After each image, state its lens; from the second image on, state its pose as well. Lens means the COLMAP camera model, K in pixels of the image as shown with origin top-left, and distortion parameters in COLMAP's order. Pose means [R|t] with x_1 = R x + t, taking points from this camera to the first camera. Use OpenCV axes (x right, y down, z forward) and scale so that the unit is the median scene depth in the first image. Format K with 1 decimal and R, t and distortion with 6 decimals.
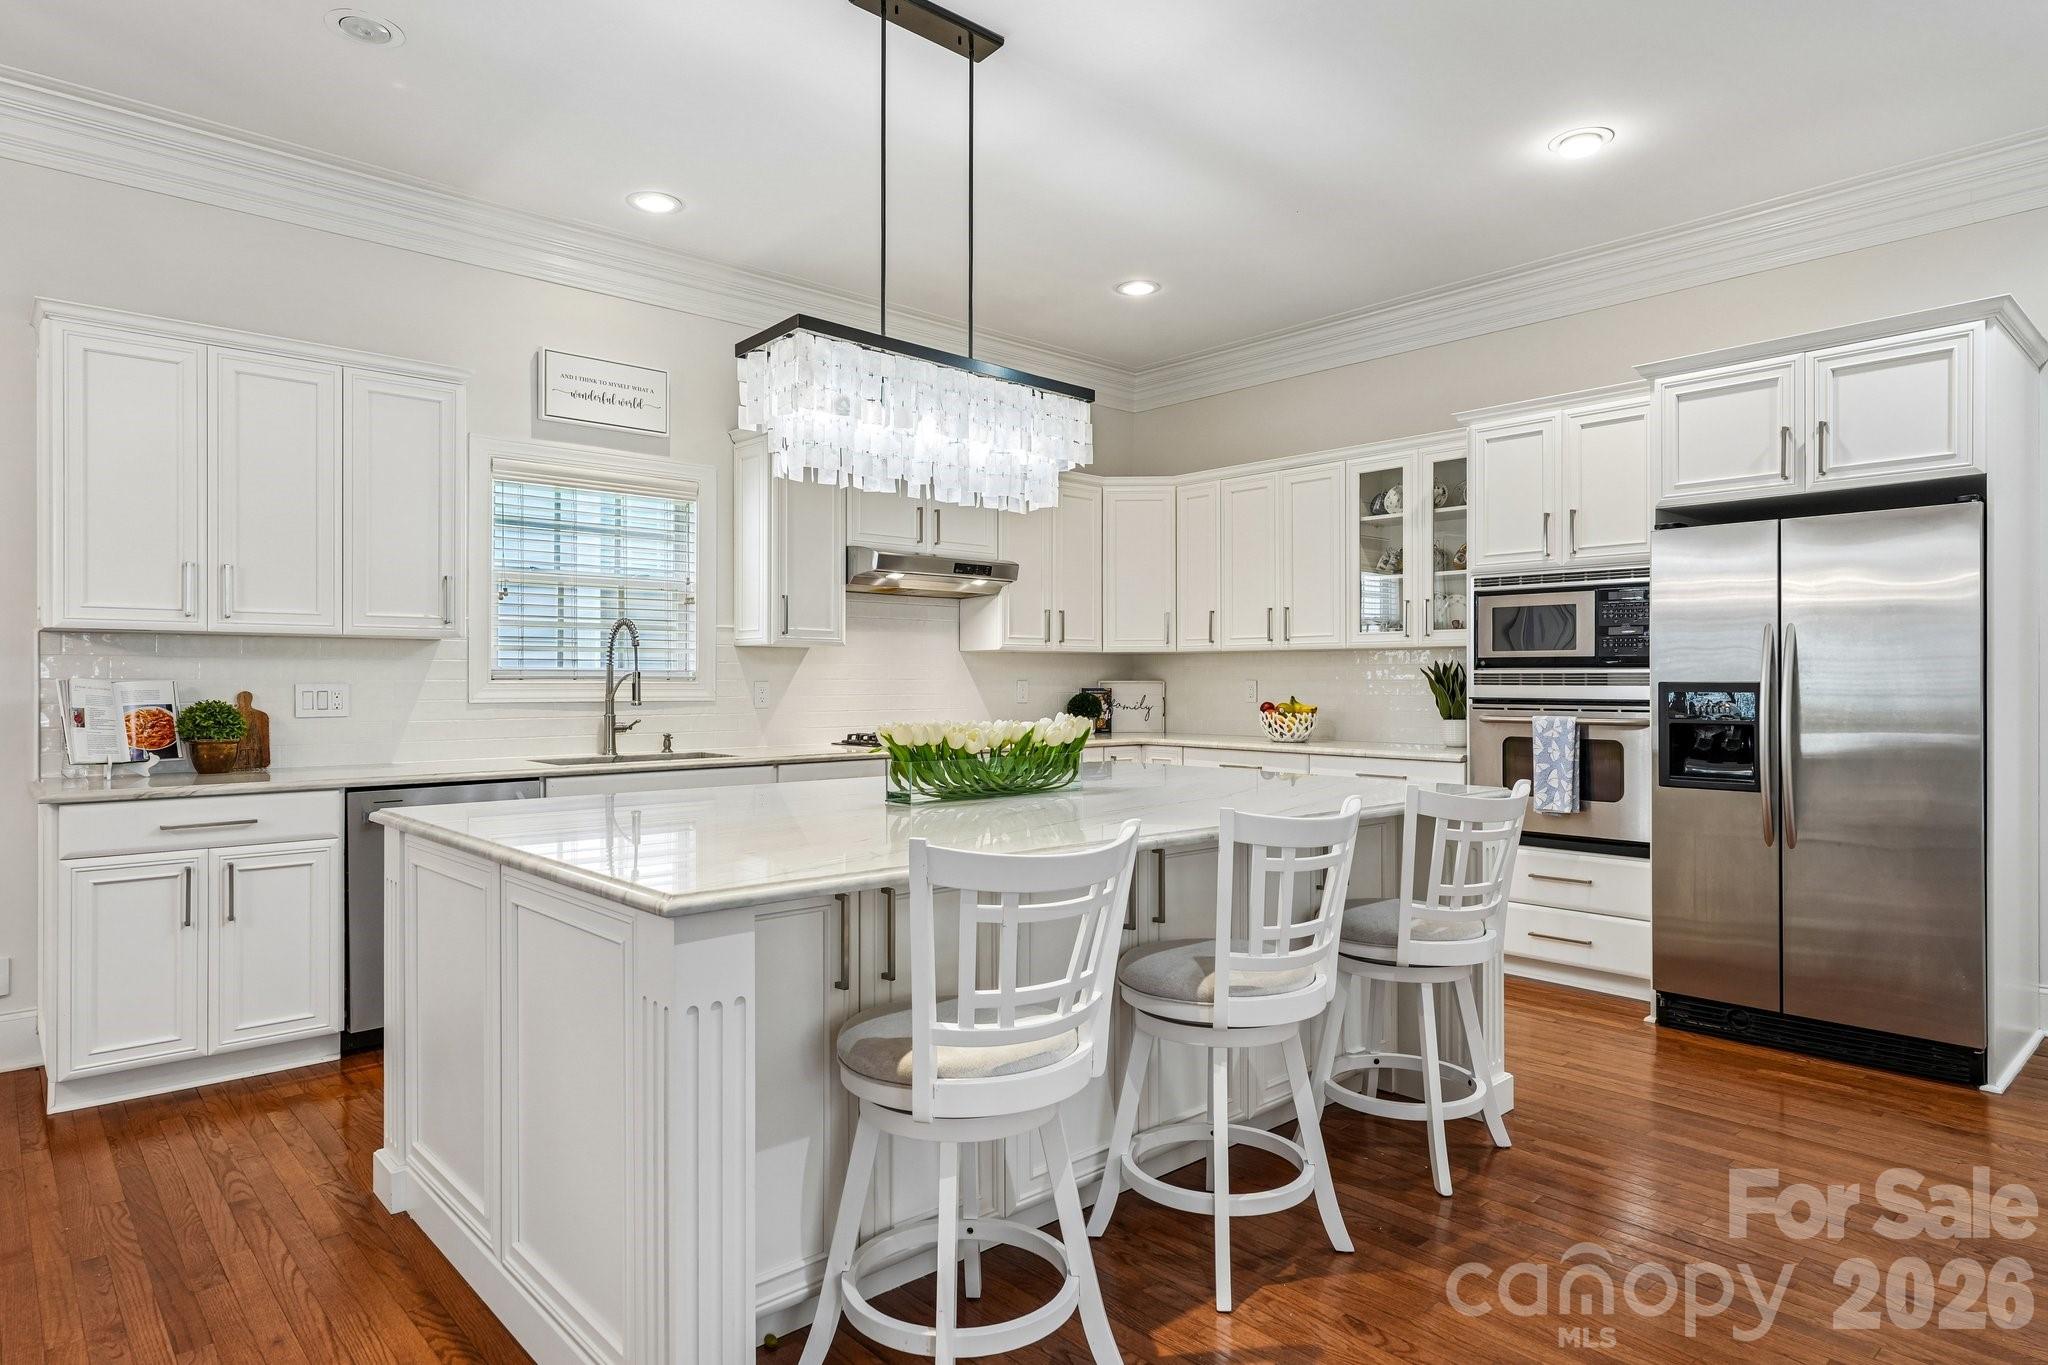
lens RADIAL K [[1167.5, 0, 1023.1], [0, 1167.5, 691.7], [0, 0, 1]] dist [0.007843, -0.003389]
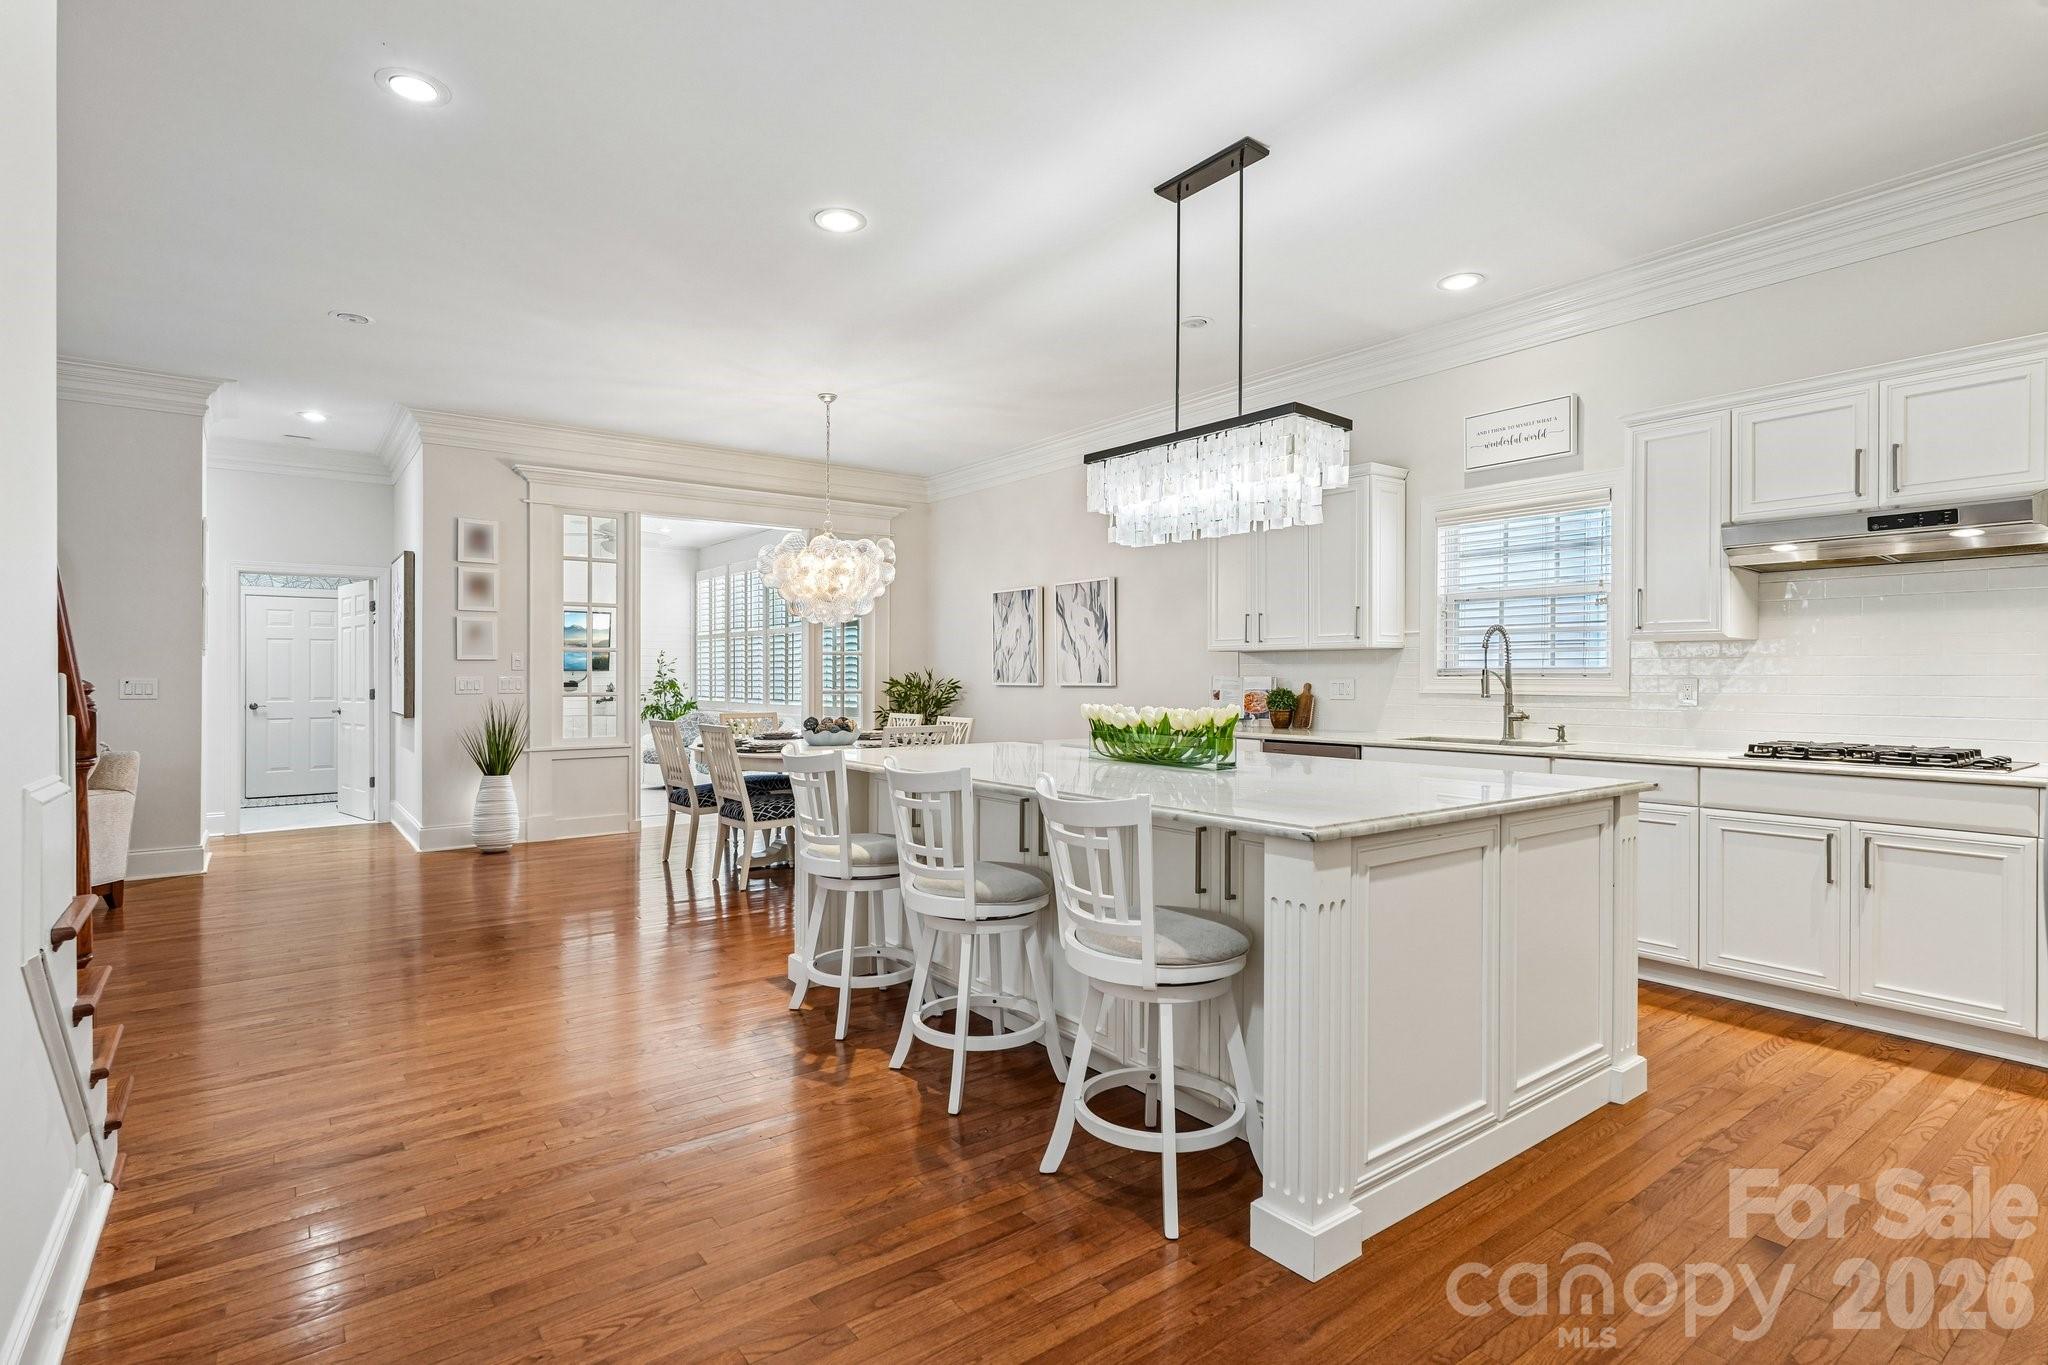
lens RADIAL K [[1008.2, 0, 1027.9], [0, 1008.2, 685.4], [0, 0, 1]] dist [0.001917, -0.000709]
pose [[-0.085587, 0.008998, -0.996290, 0.717176], [-0.008204, 0.999919, 0.009735, -0.007224], [0.996297, 0.009006, -0.085507, 0.607485]]
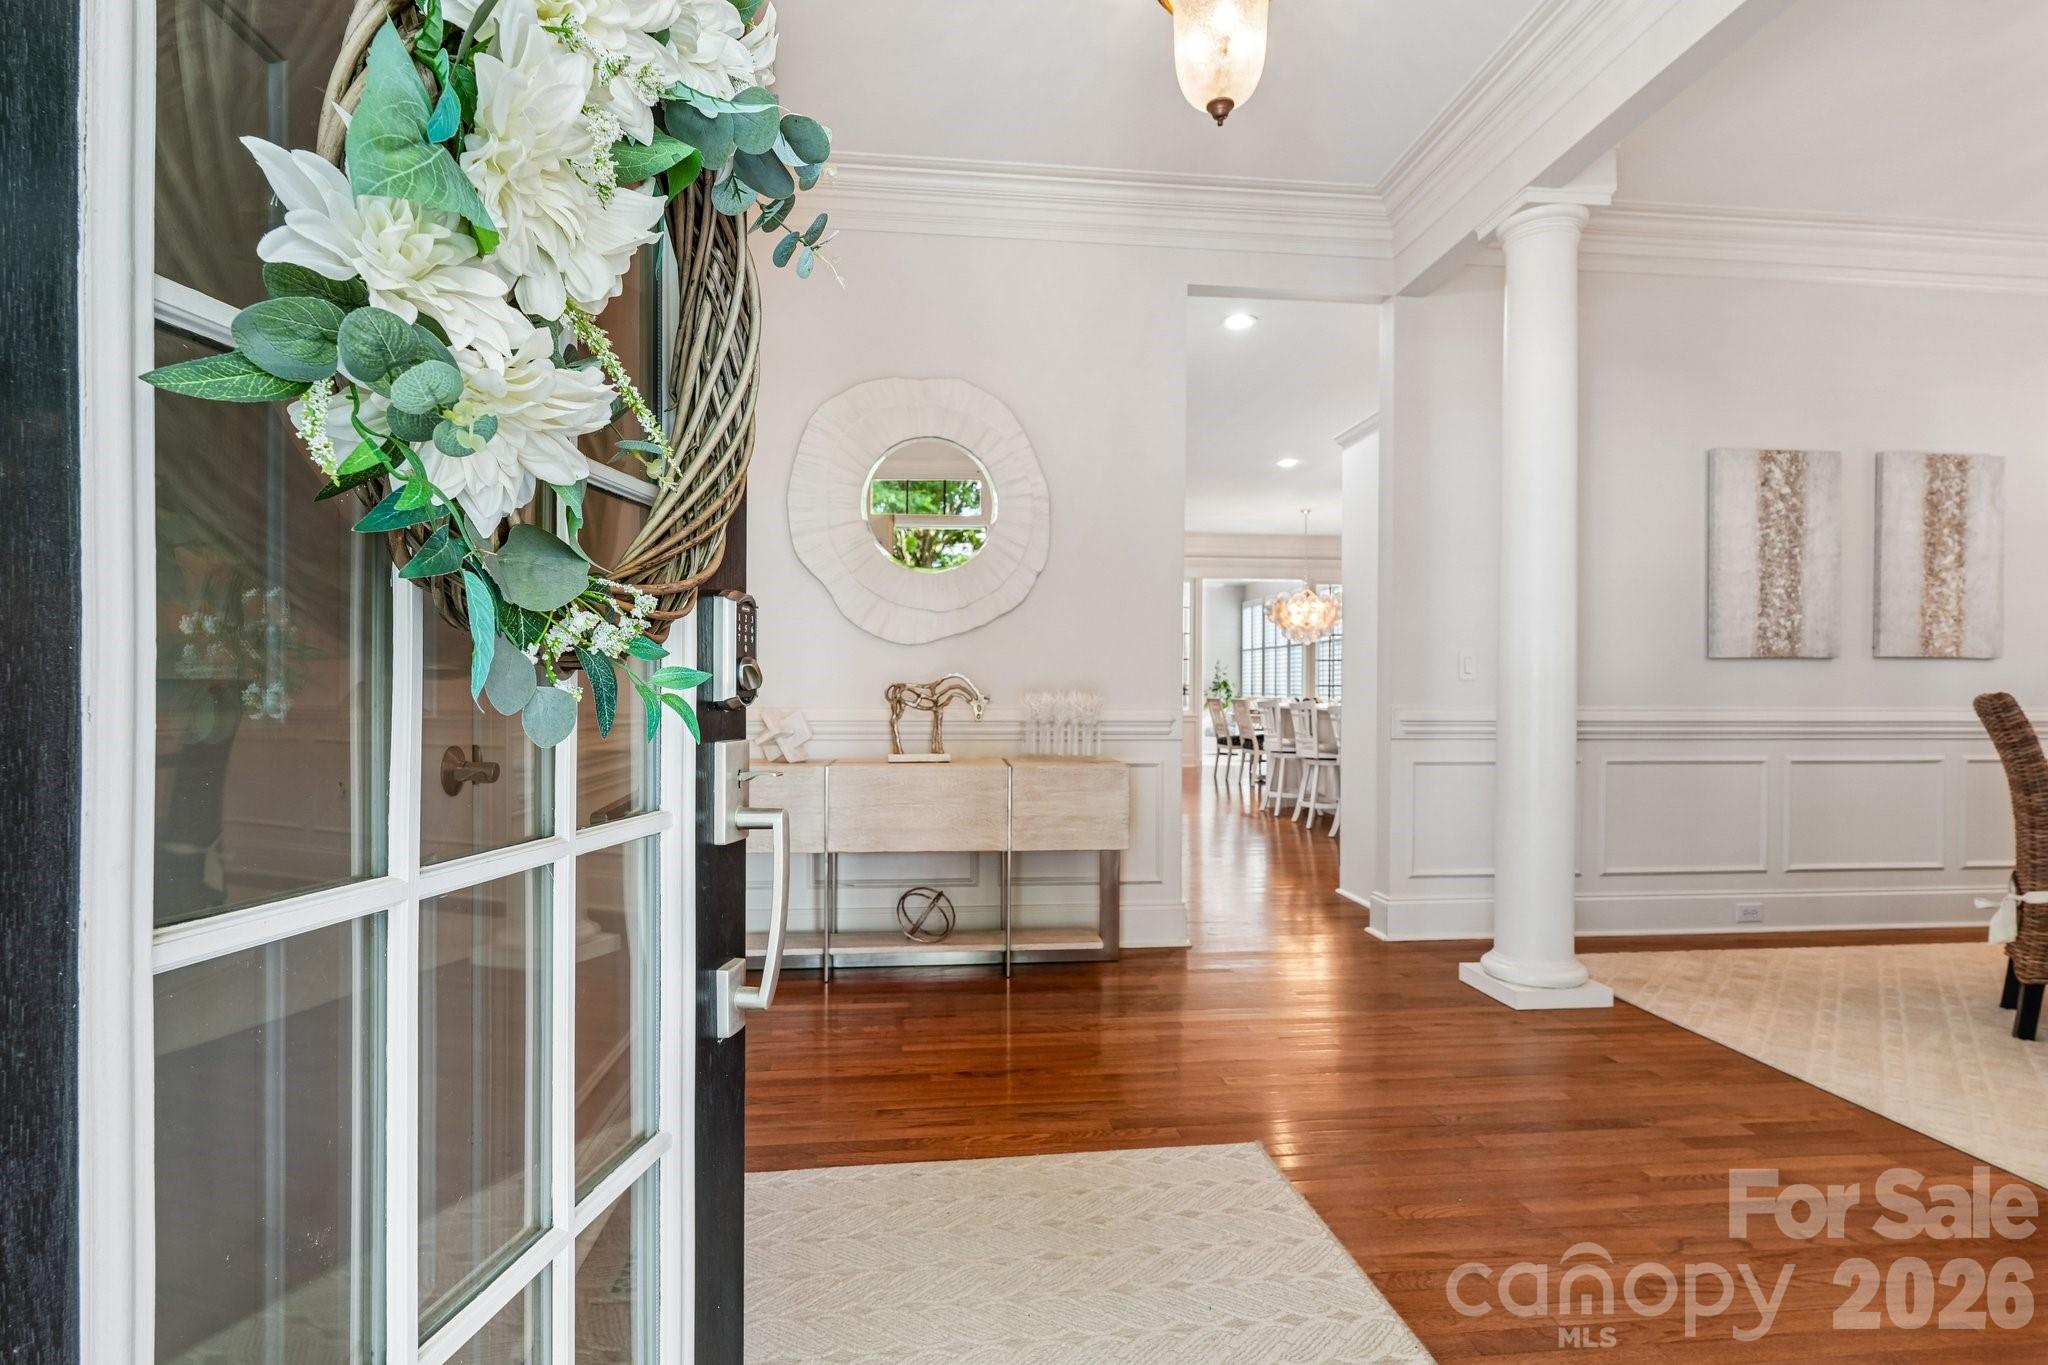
lens RADIAL K [[1008.2, 0, 1027.3], [0, 1008.2, 692.0], [0, 0, 1]] dist [0.001917, -0.000709]
pose [[-0.587529, 0.004505, -0.809191, 1.668134], [-0.007600, 0.999910, 0.011085, 0.017956], [0.809168, 0.012662, -0.587442, 1.080591]]
